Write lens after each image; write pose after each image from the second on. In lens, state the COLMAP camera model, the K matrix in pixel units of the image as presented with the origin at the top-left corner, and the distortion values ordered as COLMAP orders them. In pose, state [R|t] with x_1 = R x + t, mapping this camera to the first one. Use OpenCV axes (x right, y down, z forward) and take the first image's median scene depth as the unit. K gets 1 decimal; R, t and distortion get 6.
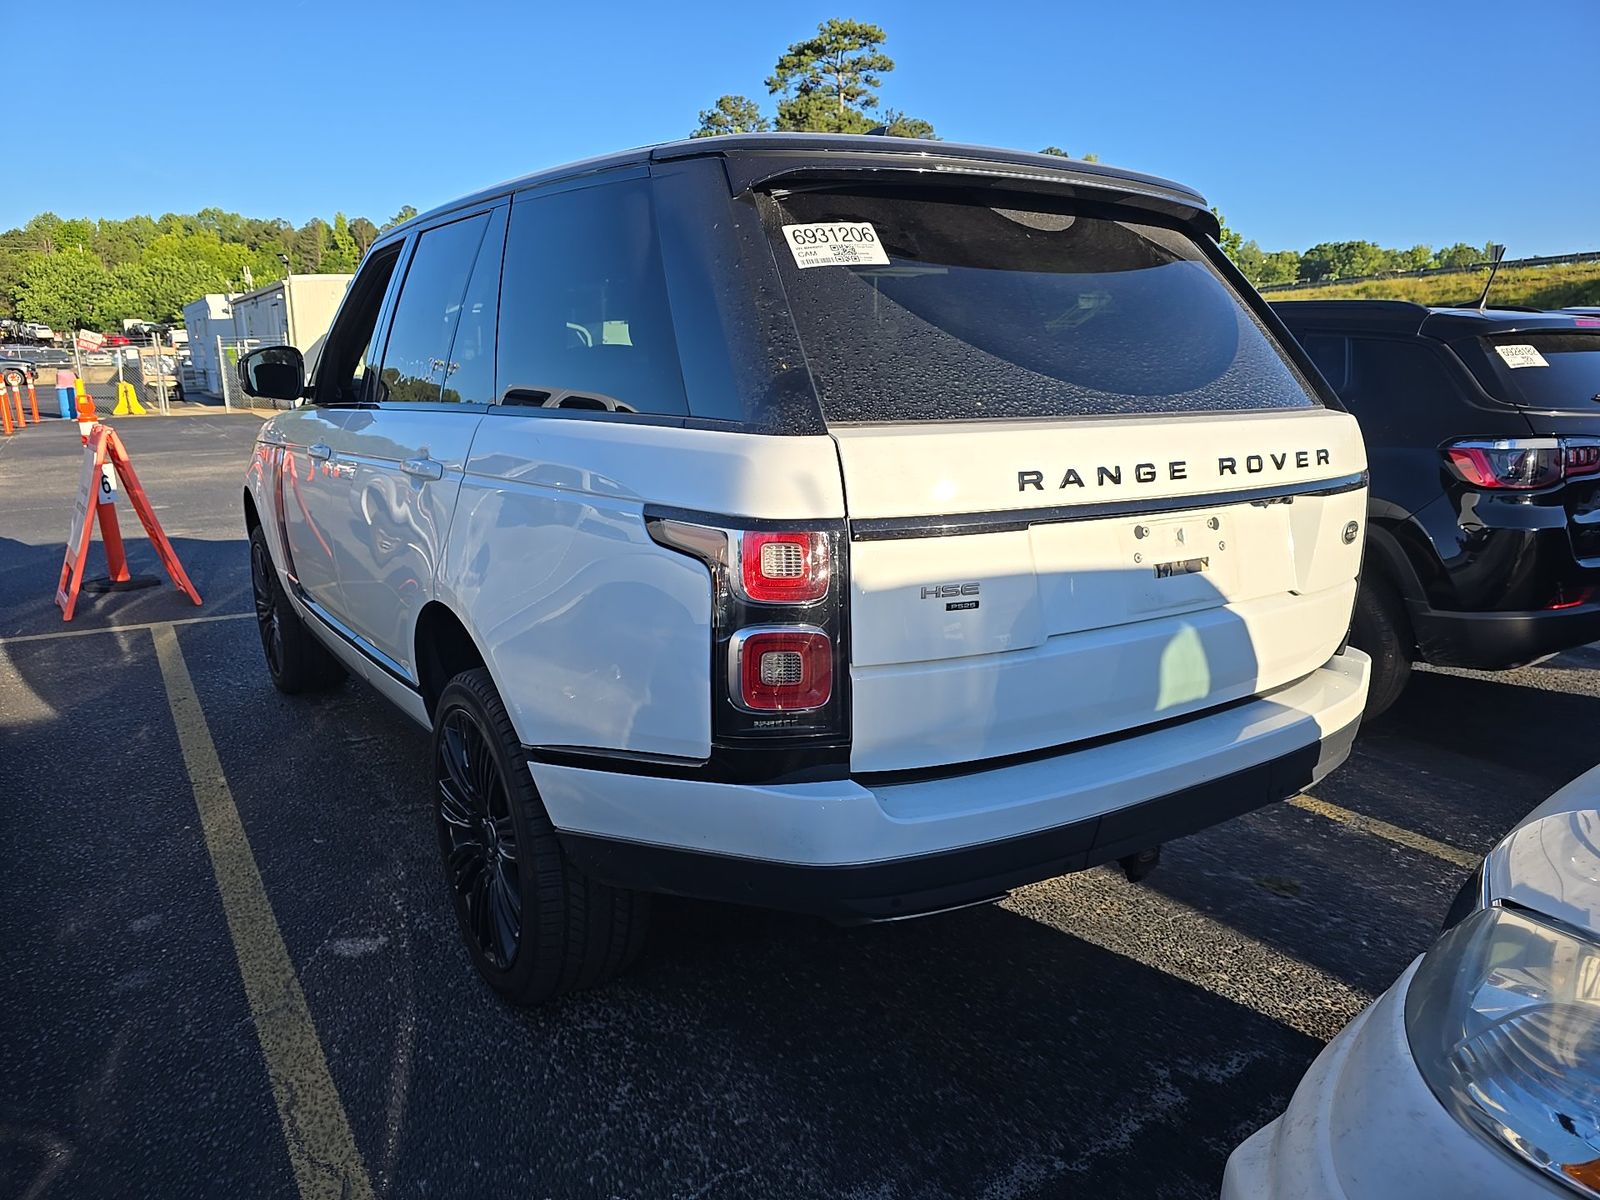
lens RADIAL K [[1078.0, 0, 805.6], [0, 1078.0, 611.0], [0, 0, 1]] dist [0.033549, -0.014285]
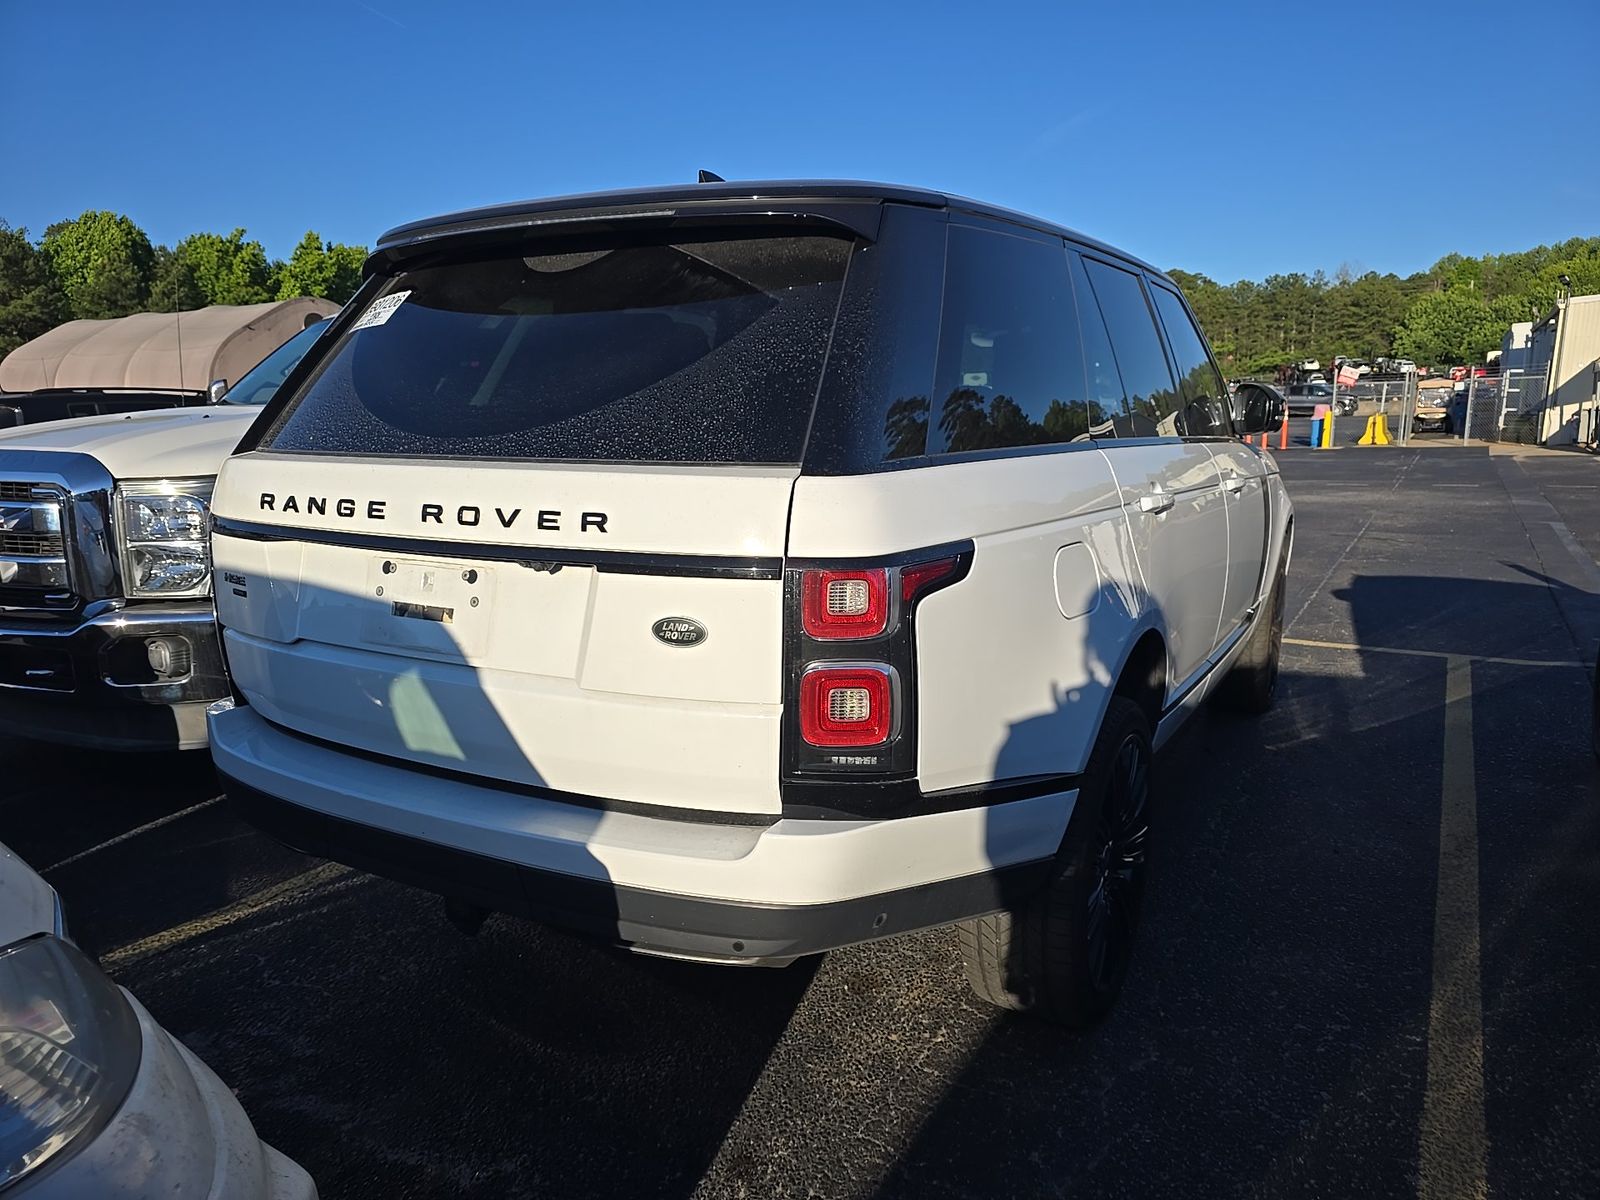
lens RADIAL K [[1078.0, 0, 814.5], [0, 1078.0, 605.1], [0, 0, 1]] dist [0.033549, -0.014285]
pose [[0.460828, 0.162534, -0.872479, 1.386707], [-0.191034, 0.978208, 0.081329, -0.196968], [0.866685, 0.129194, 0.481835, 0.847788]]
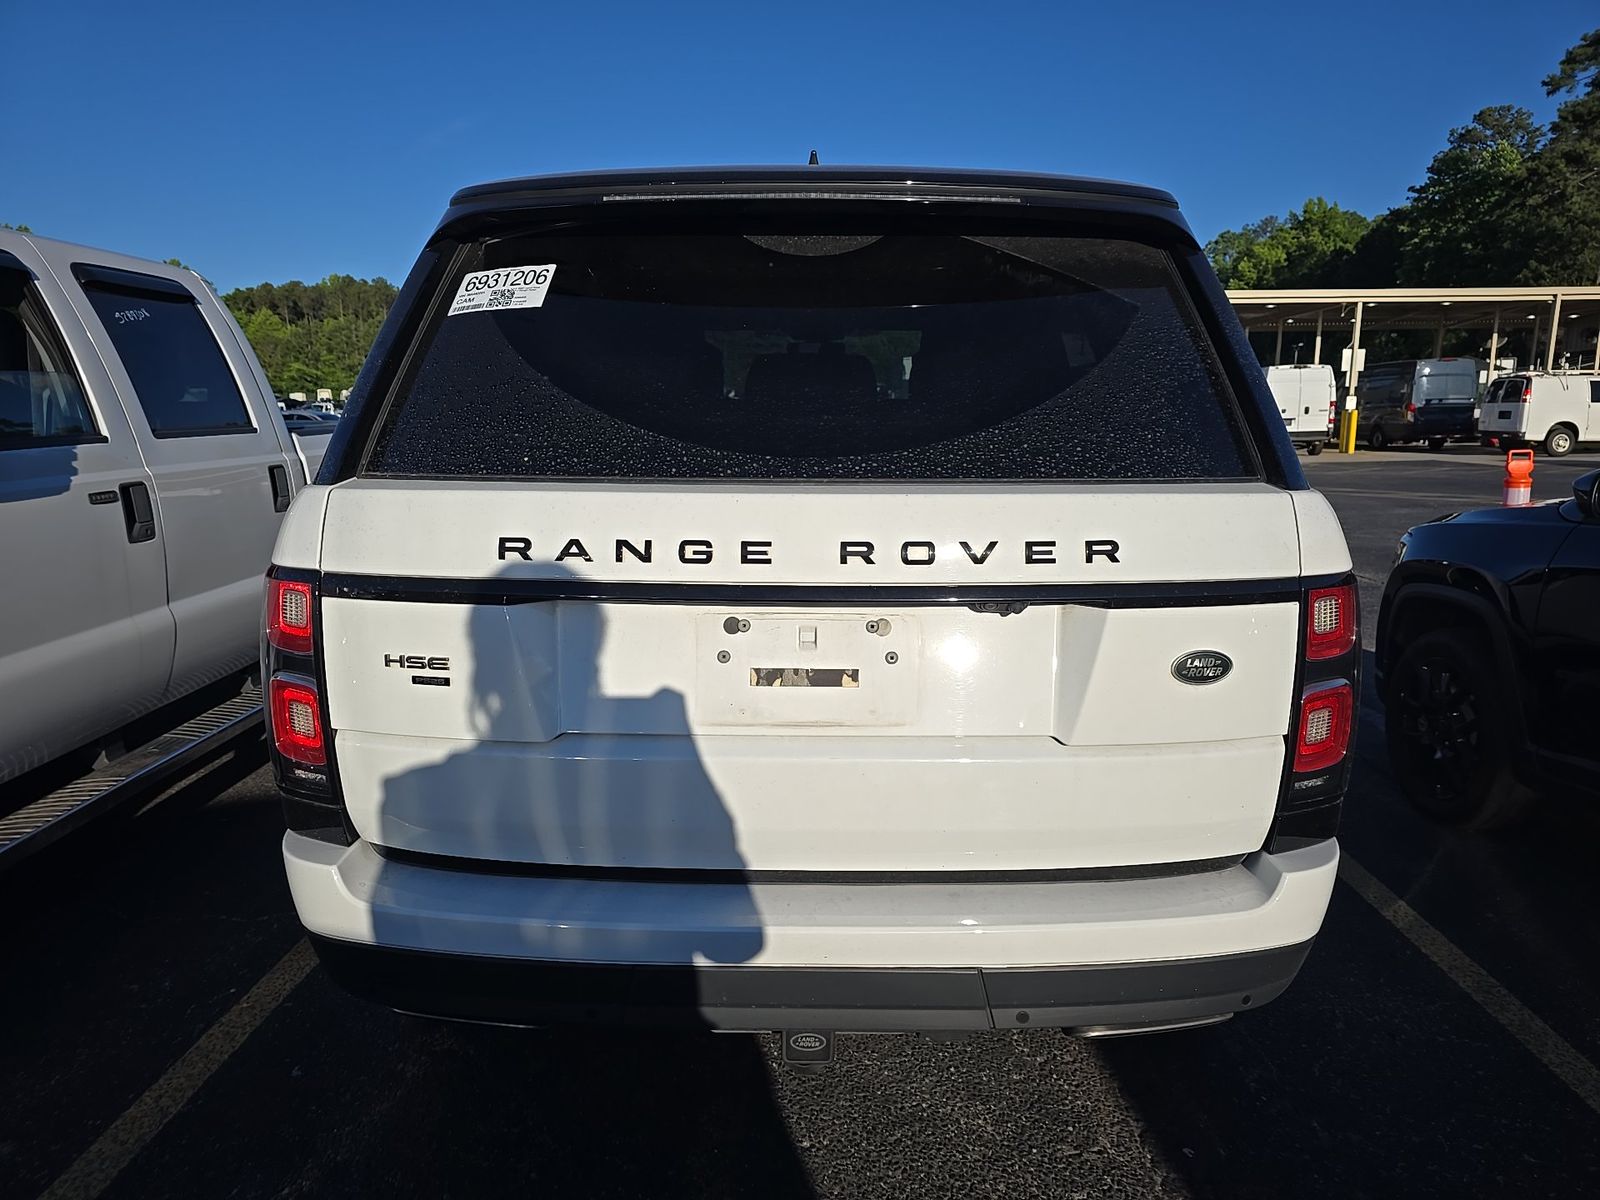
lens RADIAL K [[1078.0, 0, 801.5], [0, 1078.0, 589.6], [0, 0, 1]] dist [0.033549, -0.014285]
pose [[0.825511, 0.099052, -0.555626, 0.778872], [-0.128441, 0.991618, -0.014052, -0.093129], [0.549577, 0.082965, 0.831314, 0.360586]]
